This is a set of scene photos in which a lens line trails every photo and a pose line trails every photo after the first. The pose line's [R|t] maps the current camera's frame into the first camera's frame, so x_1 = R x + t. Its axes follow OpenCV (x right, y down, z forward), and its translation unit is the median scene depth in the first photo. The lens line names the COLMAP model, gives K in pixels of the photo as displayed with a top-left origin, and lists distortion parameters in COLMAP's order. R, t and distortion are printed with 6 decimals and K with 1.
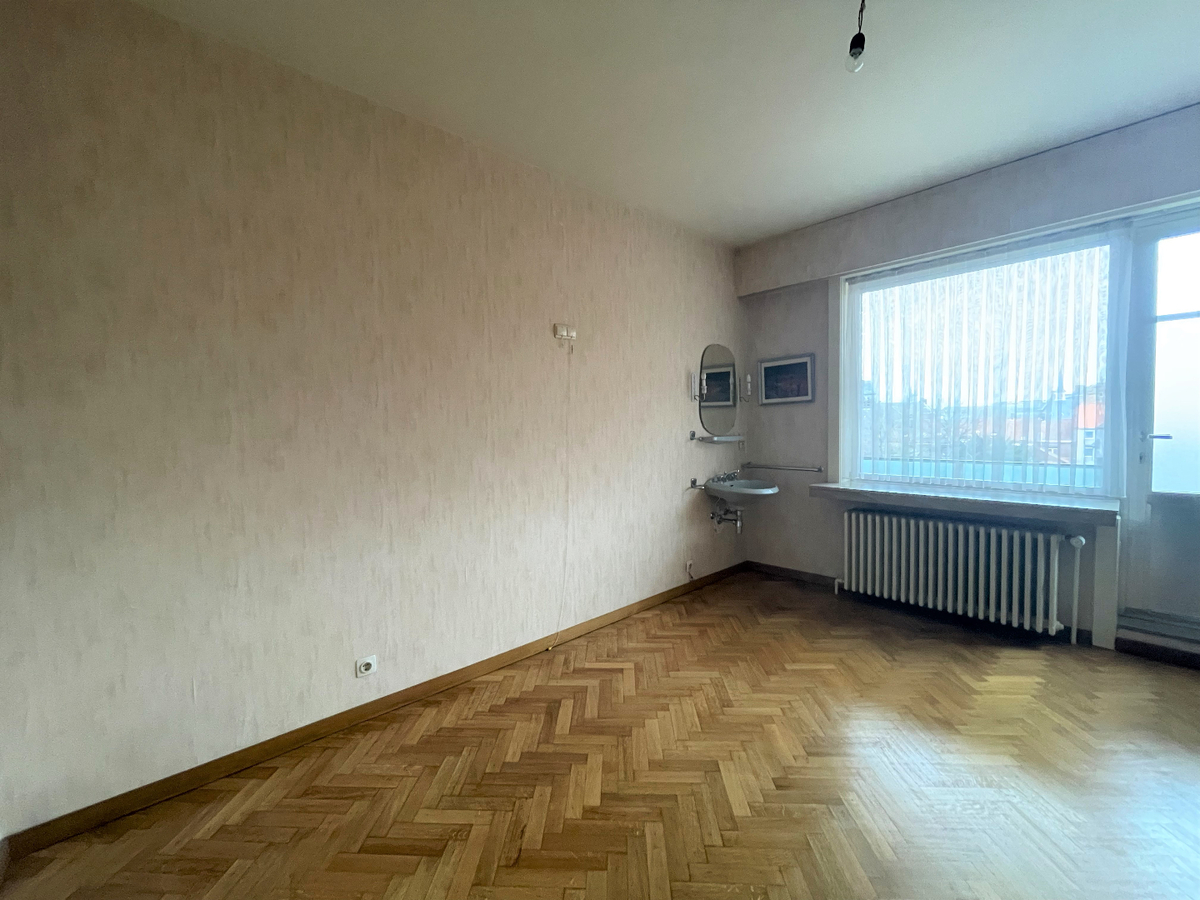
lens RADIAL K [[482.8, 0, 595.2], [0, 482.8, 440.0], [0, 0, 1]] dist [-0.007182, 0.001081]
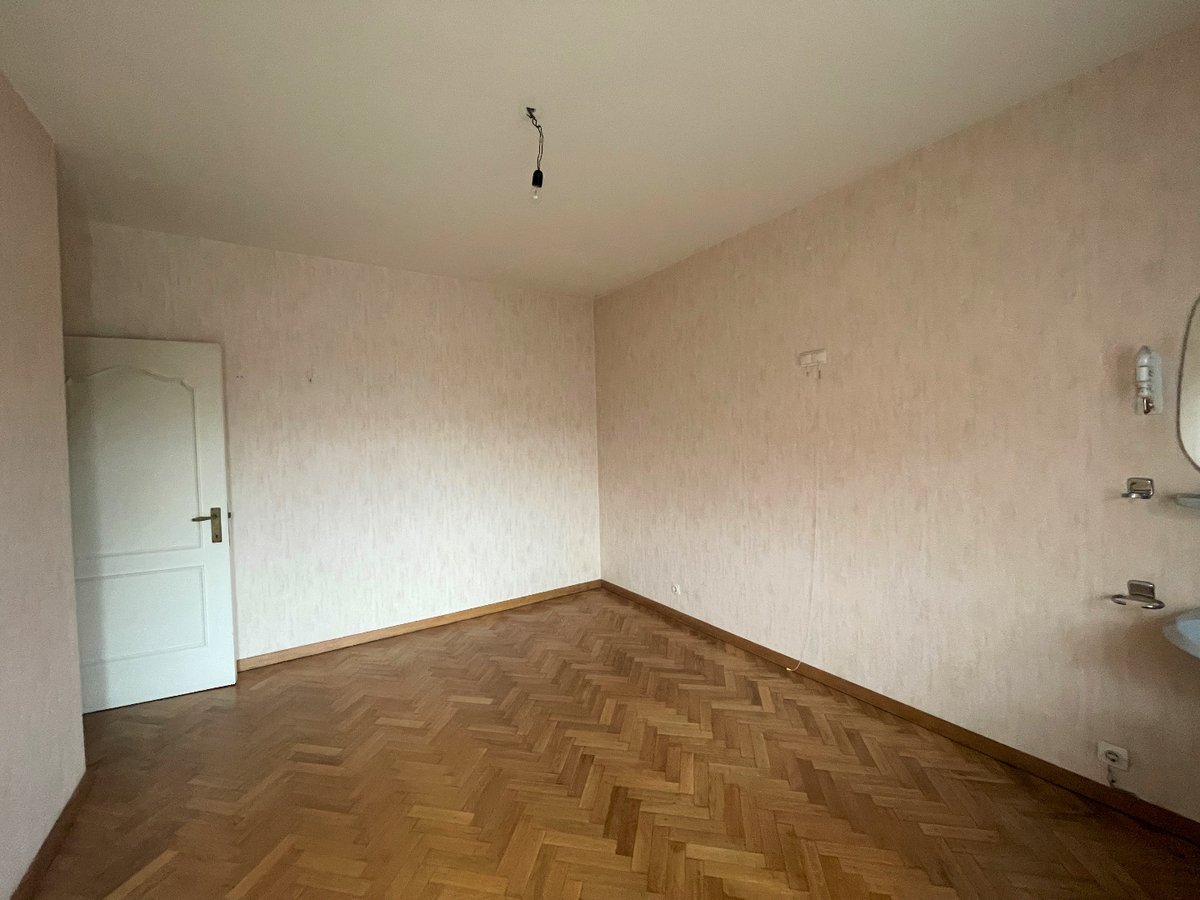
lens RADIAL K [[482.8, 0, 598.3], [0, 482.8, 453.5], [0, 0, 1]] dist [-0.007182, 0.001081]
pose [[-0.147632, 0.053220, -0.987609, 1.075038], [0.004575, 0.998577, 0.053127, -0.100936], [0.989032, 0.003325, -0.147666, 0.822098]]
